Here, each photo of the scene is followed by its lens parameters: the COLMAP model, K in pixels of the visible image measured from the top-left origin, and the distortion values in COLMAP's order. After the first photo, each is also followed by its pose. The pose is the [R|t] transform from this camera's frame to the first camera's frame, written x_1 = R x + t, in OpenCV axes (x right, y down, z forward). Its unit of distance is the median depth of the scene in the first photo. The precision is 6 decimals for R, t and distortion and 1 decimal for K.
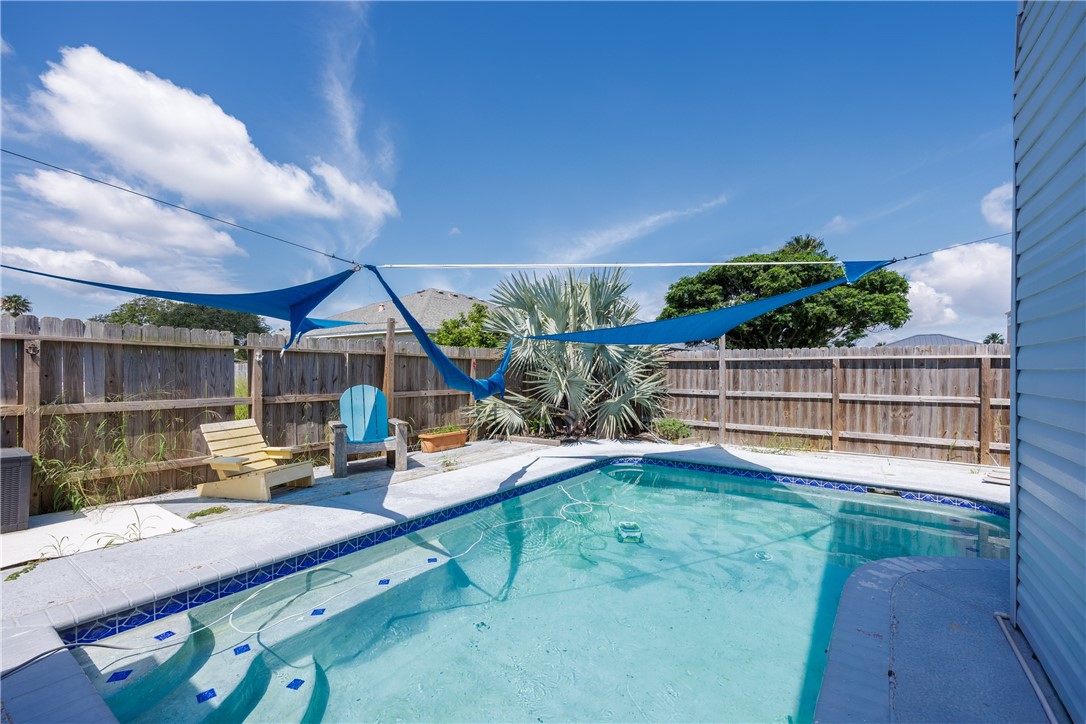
lens RADIAL K [[446.0, 0, 568.8], [0, 446.0, 368.2], [0, 0, 1]] dist [0.018253, 0.000190]
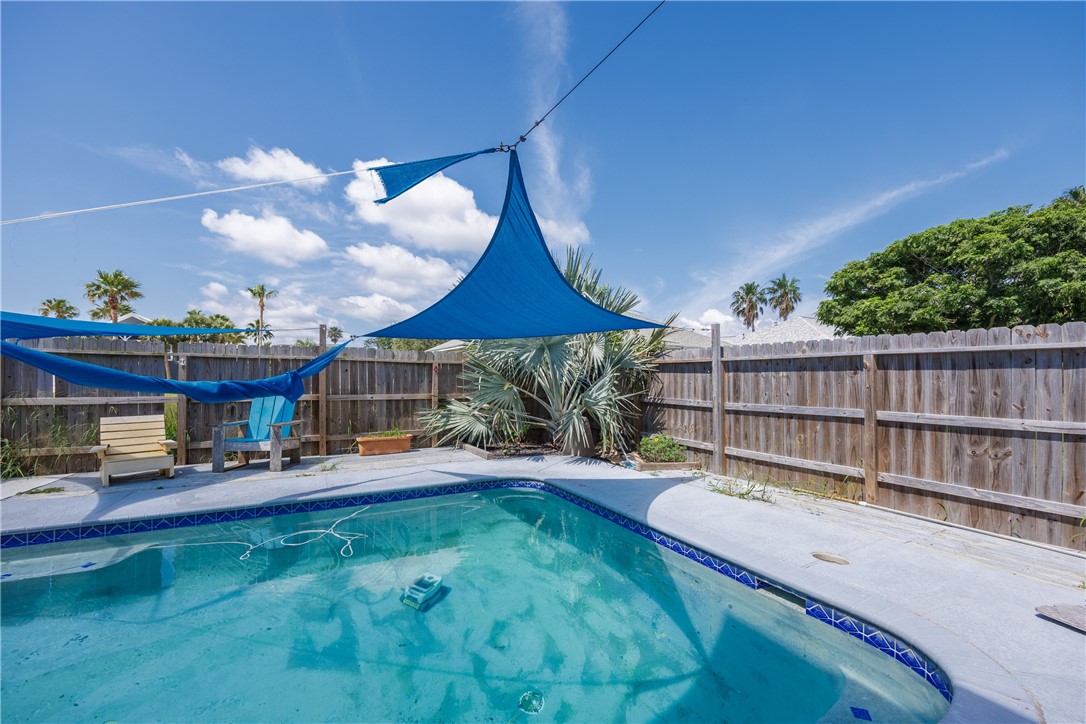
lens RADIAL K [[446.0, 0, 560.1], [0, 446.0, 347.9], [0, 0, 1]] dist [0.018253, 0.000190]
pose [[0.898054, -0.030046, -0.438859, 0.483372], [0.001500, 0.997868, -0.065249, 0.010035], [0.439883, 0.057939, 0.896184, 0.242973]]
